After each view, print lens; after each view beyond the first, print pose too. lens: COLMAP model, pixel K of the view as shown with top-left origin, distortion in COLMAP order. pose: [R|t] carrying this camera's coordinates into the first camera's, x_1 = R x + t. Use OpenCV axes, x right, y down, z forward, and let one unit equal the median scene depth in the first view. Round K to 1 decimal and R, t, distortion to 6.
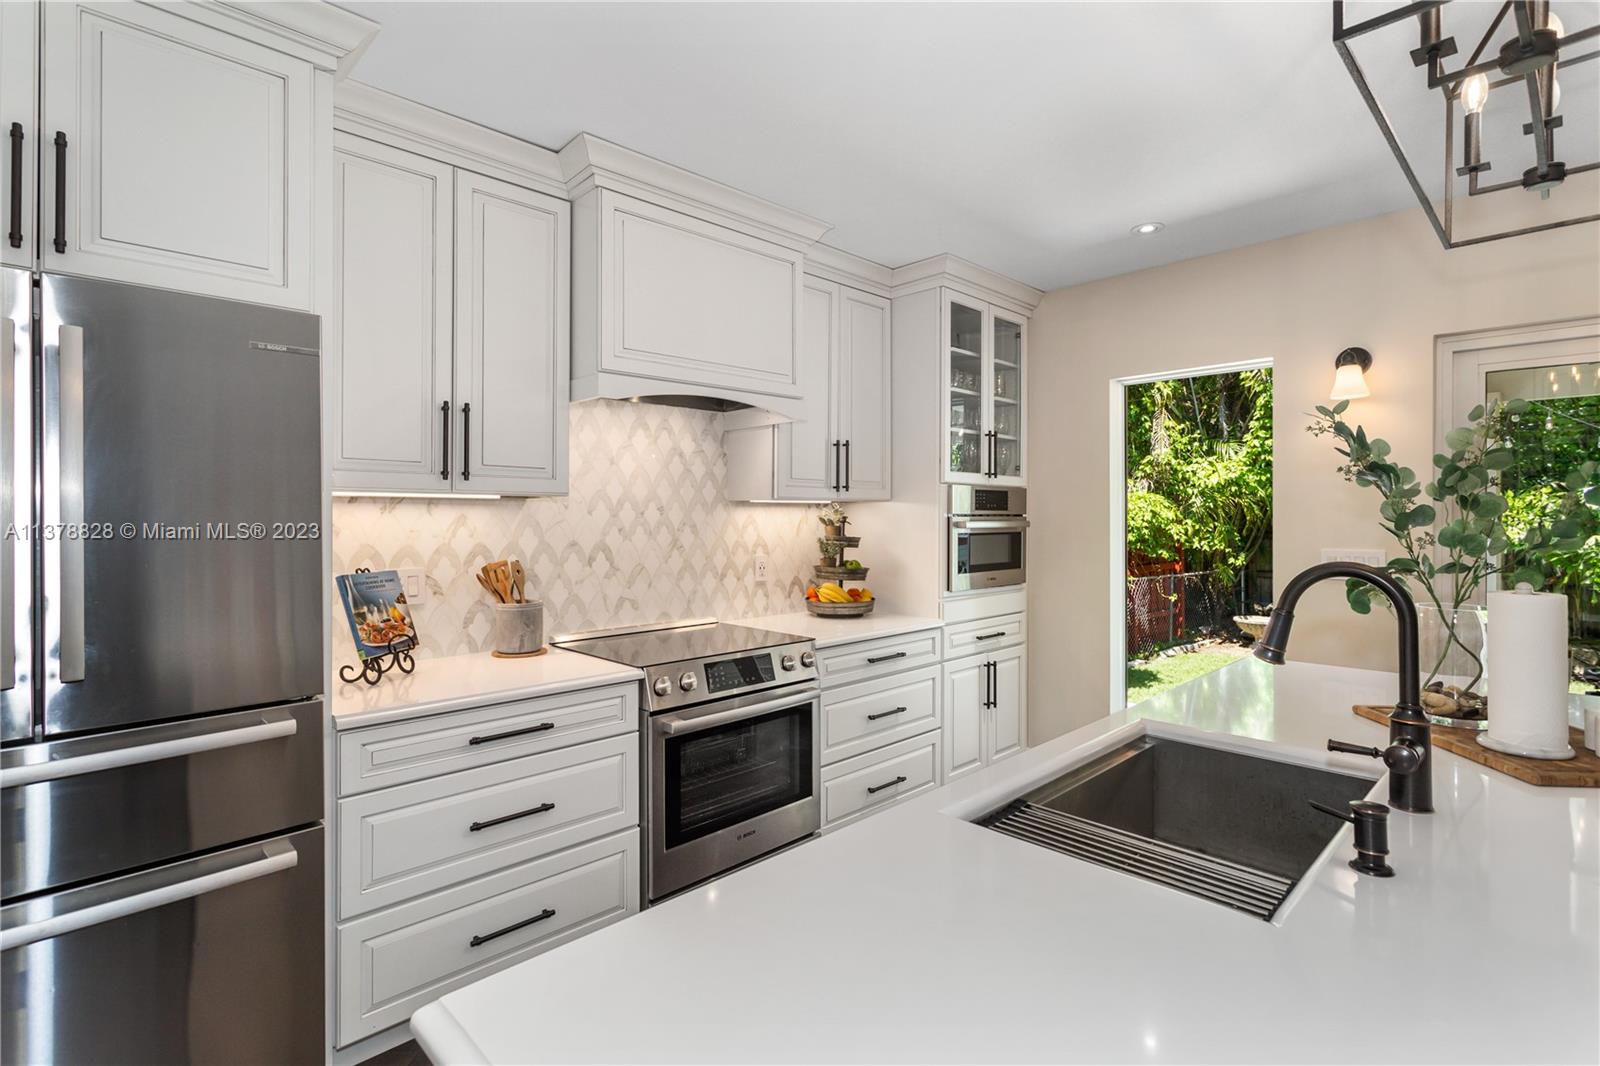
lens RADIAL K [[761.0, 0, 799.1], [0, 761.0, 505.3], [0, 0, 1]] dist [-0.001526, -0.000154]
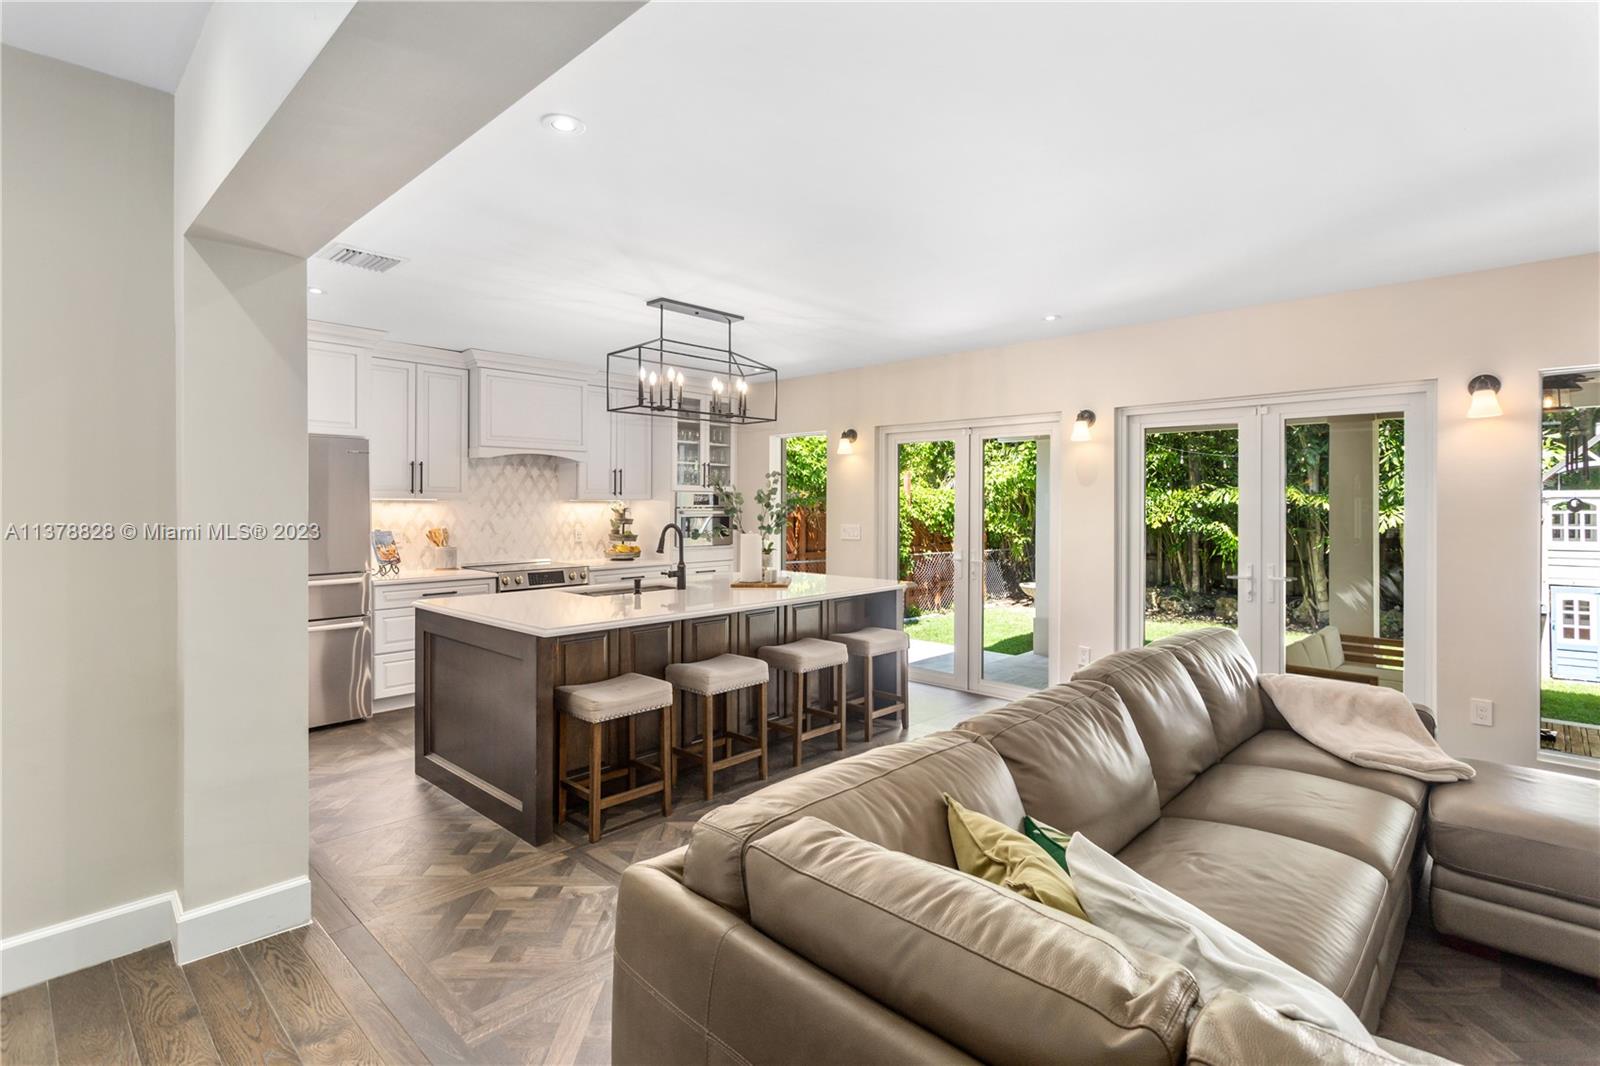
lens RADIAL K [[761.0, 0, 799.1], [0, 761.0, 505.3], [0, 0, 1]] dist [-0.001526, -0.000154]
pose [[0.998811, 0.004720, 0.048516, 0.482757], [-0.005563, 0.999836, 0.017252, -0.032627], [-0.048427, -0.017502, 0.998673, -1.102832]]
